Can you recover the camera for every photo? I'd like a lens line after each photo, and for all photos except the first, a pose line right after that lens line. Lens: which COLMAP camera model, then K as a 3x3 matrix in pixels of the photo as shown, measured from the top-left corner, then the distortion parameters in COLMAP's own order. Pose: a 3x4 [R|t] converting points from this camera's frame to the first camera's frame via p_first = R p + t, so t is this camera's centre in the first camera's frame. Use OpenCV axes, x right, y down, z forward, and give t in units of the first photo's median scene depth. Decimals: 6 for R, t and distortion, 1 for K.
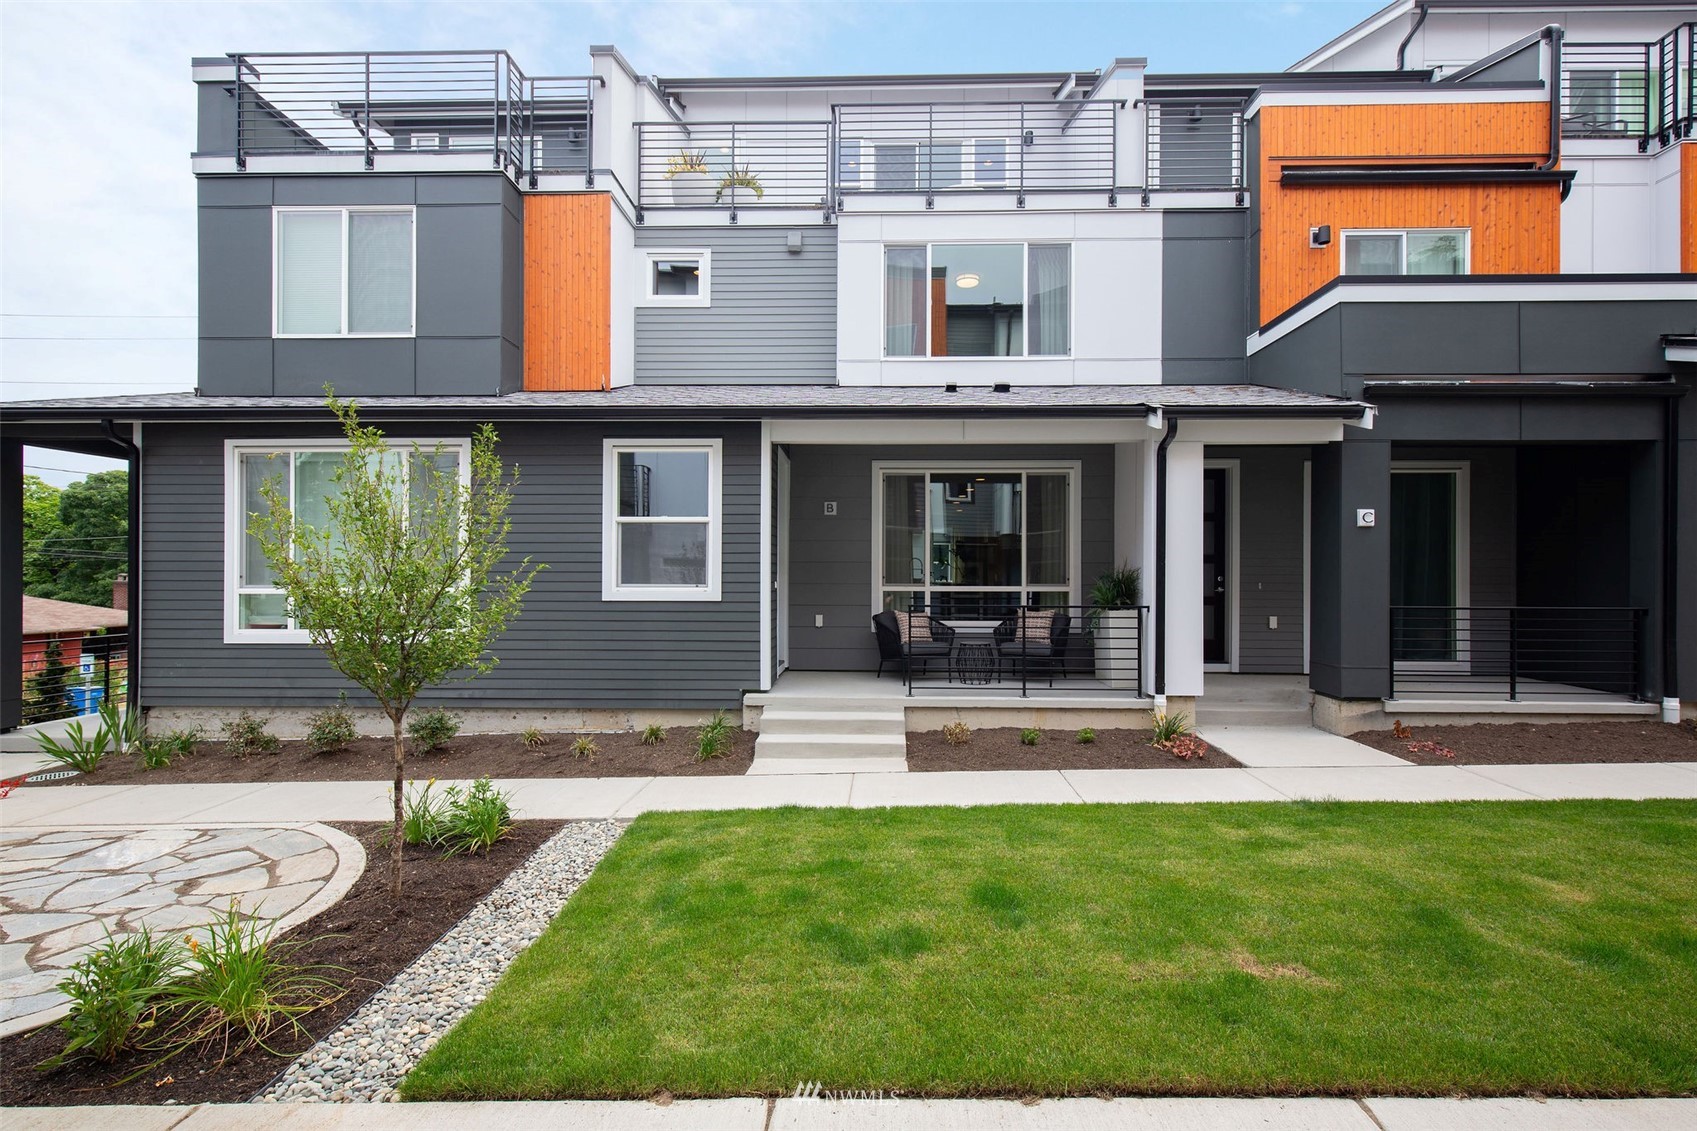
lens RADIAL K [[815.0, 0, 848.5], [0, 815.0, 565.5], [0, 0, 1]] dist [0.001990, 0.001079]
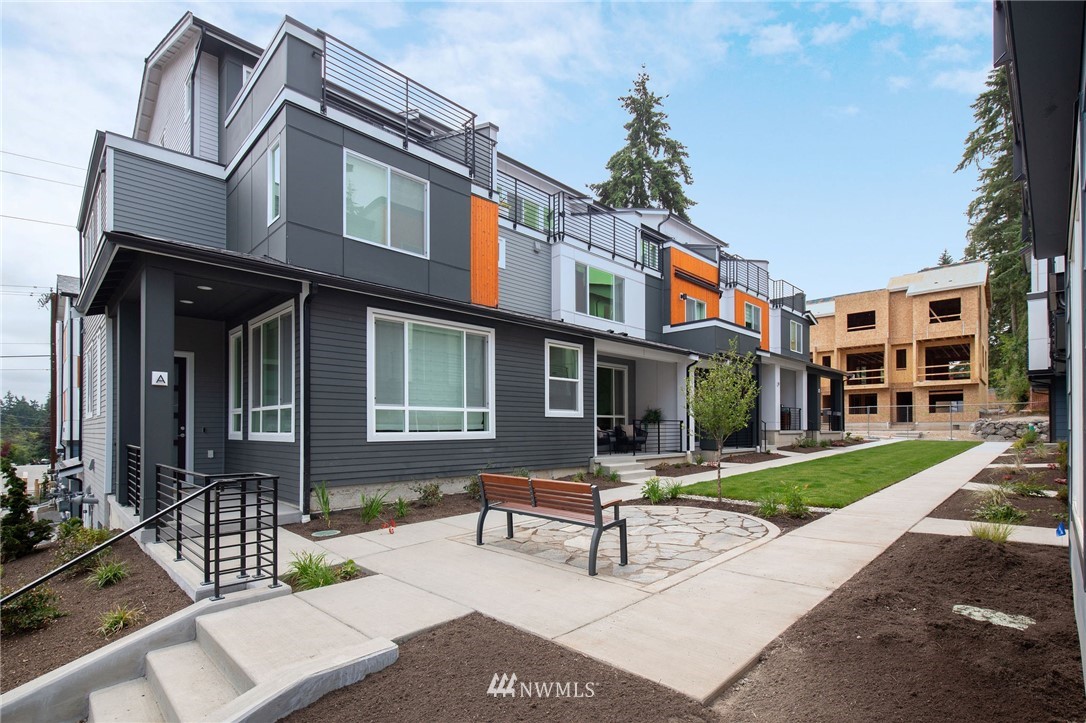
lens RADIAL K [[525.5, 0, 543.7], [0, 525.5, 424.7], [0, 0, 1]] dist [-0.001677, -0.000371]
pose [[0.677277, 0.002206, 0.735725, -1.158346], [-0.005489, 0.999983, 0.002055, 0.054826], [-0.735708, -0.005430, 0.677277, 0.094338]]
